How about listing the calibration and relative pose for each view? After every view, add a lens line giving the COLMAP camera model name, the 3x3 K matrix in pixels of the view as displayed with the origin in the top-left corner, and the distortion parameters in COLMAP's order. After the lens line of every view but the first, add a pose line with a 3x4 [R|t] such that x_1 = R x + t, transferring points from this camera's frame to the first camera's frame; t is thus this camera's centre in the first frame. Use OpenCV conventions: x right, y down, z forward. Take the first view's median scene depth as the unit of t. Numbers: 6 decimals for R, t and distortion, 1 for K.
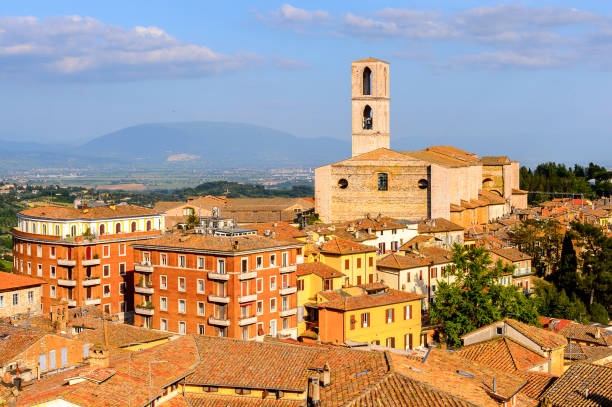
lens RADIAL K [[942.2, 0, 289.4], [0, 942.2, 171.3], [0, 0, 1]] dist [-0.040599, 0.022637]
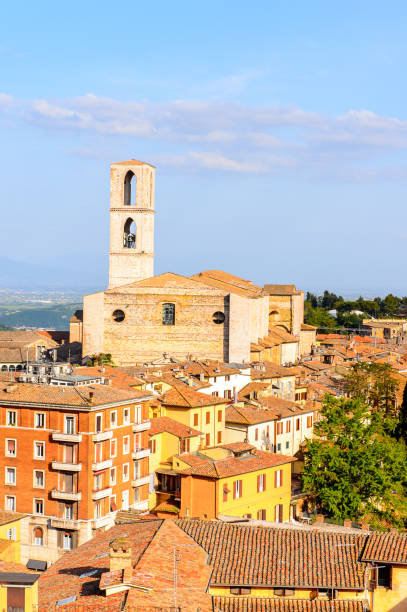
lens RADIAL K [[1157.2, 0, 189.5], [0, 1157.2, 305.7], [0, 0, 1]] dist [-0.012358, -0.022576]
pose [[0.974915, 0.015566, 0.222032, -0.167768], [-0.017629, 0.999818, 0.007310, -0.006124], [-0.221878, -0.011041, 0.975012, 0.034791]]
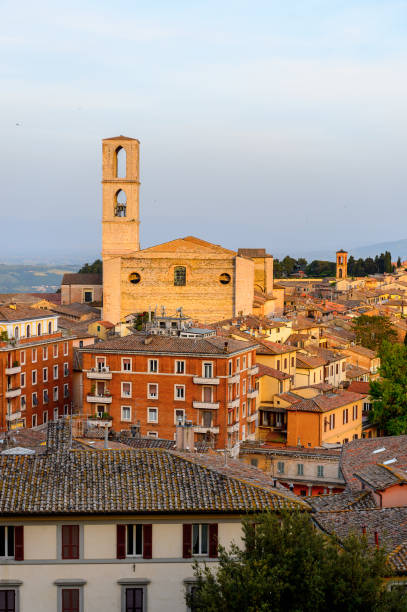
lens RADIAL K [[1092.5, 0, 200.7], [0, 1092.5, 307.1], [0, 0, 1]] dist [0.003008, 0.009888]
pose [[0.938123, -0.007784, 0.346214, -0.396444], [-0.007112, 0.999103, 0.041734, -0.004947], [-0.346229, -0.041614, 0.937227, -0.001477]]
